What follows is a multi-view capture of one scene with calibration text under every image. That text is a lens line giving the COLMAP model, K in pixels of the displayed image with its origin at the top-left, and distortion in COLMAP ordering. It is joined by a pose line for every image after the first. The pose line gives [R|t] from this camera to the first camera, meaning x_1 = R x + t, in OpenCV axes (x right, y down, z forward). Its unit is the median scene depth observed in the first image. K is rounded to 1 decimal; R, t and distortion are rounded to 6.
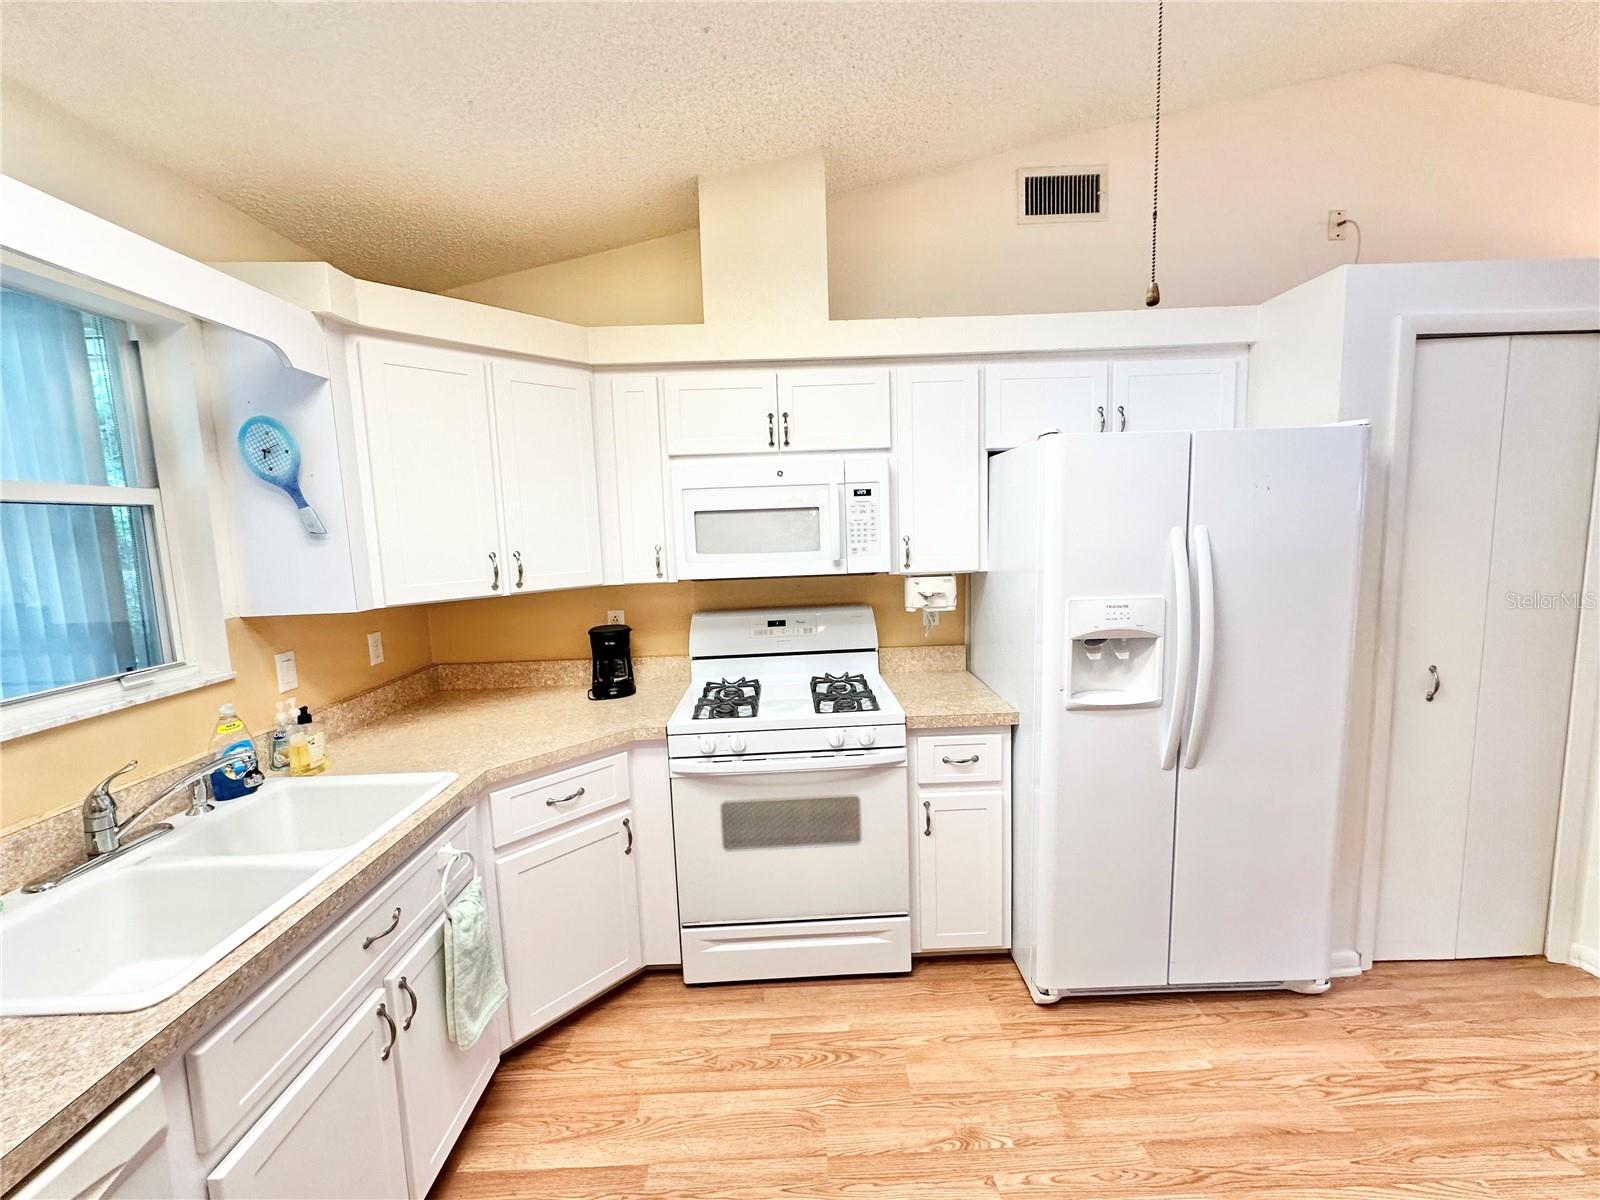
lens RADIAL K [[636.6, 0, 800.0], [0, 636.6, 600.0], [0, 0, 1]] dist [-0.003128, 0.000021]
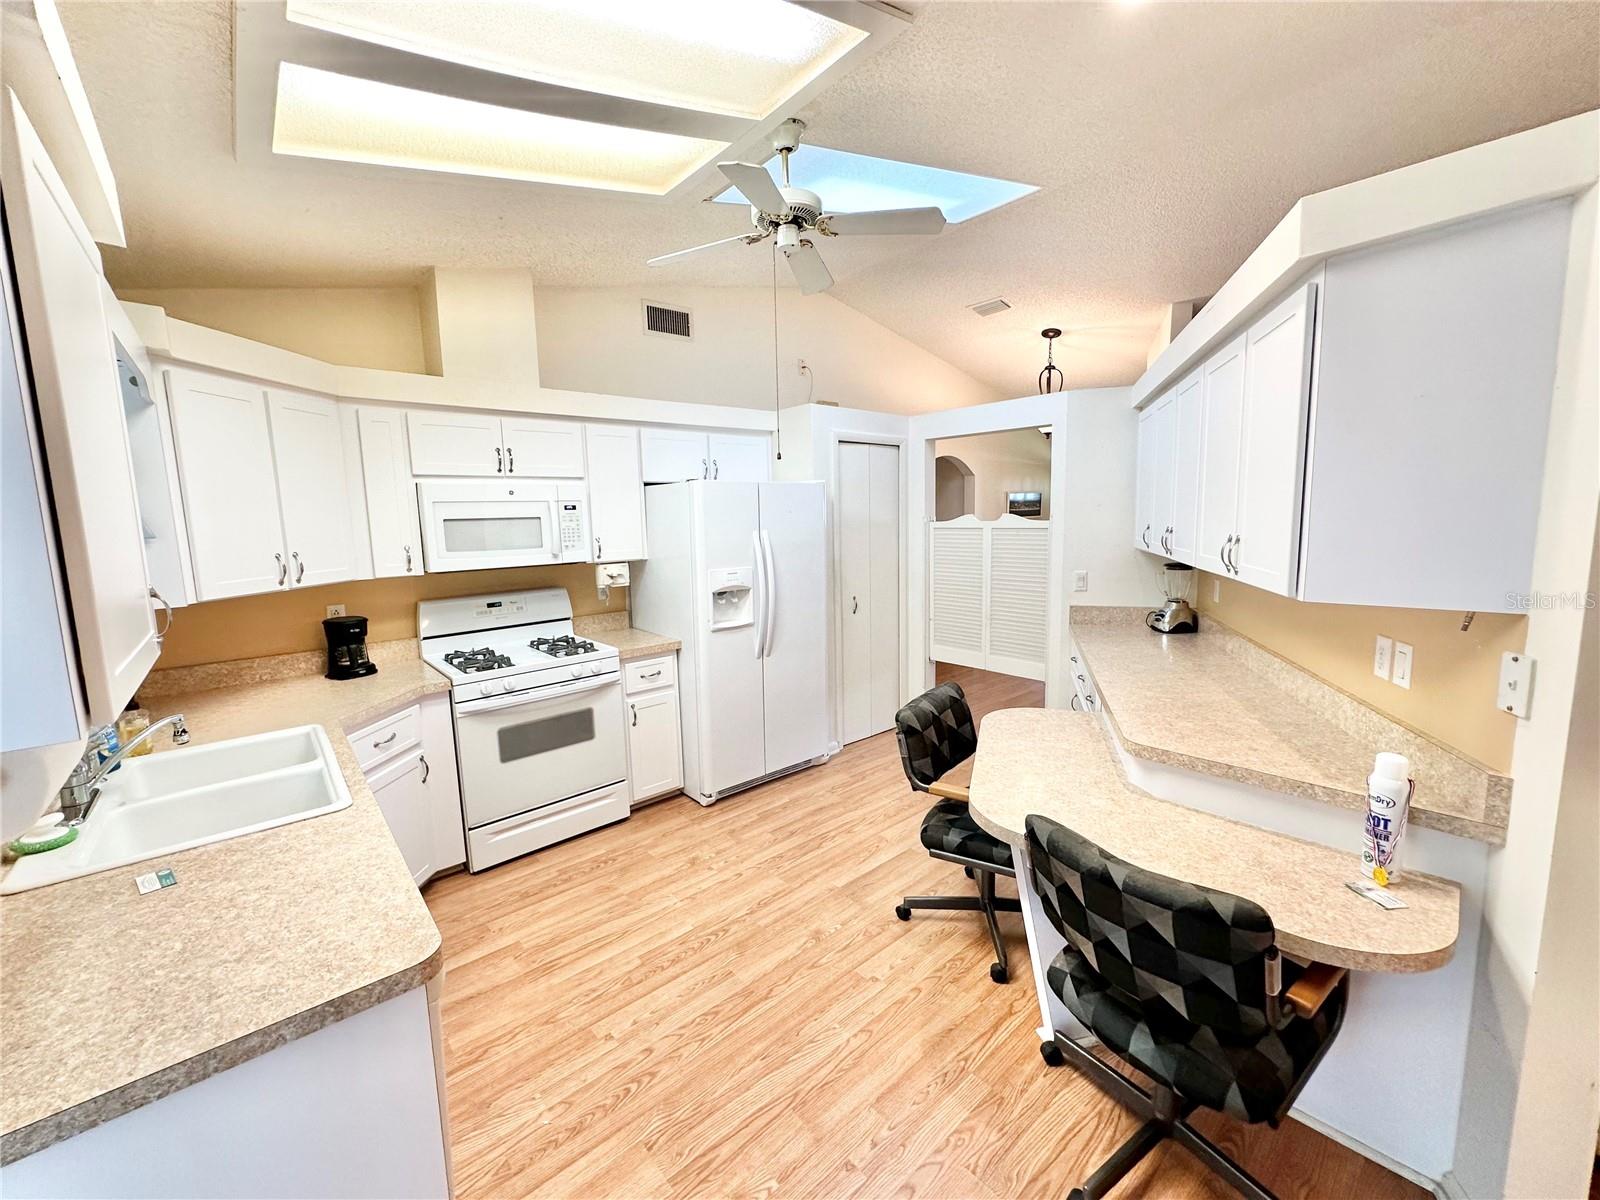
lens RADIAL K [[636.6, 0, 800.0], [0, 636.6, 600.0], [0, 0, 1]] dist [-0.003128, 0.000021]
pose [[0.764166, -0.070878, 0.641114, -0.477457], [0.070745, 0.997158, 0.025917, 0.045788], [-0.641129, 0.025551, 0.767008, -0.486092]]
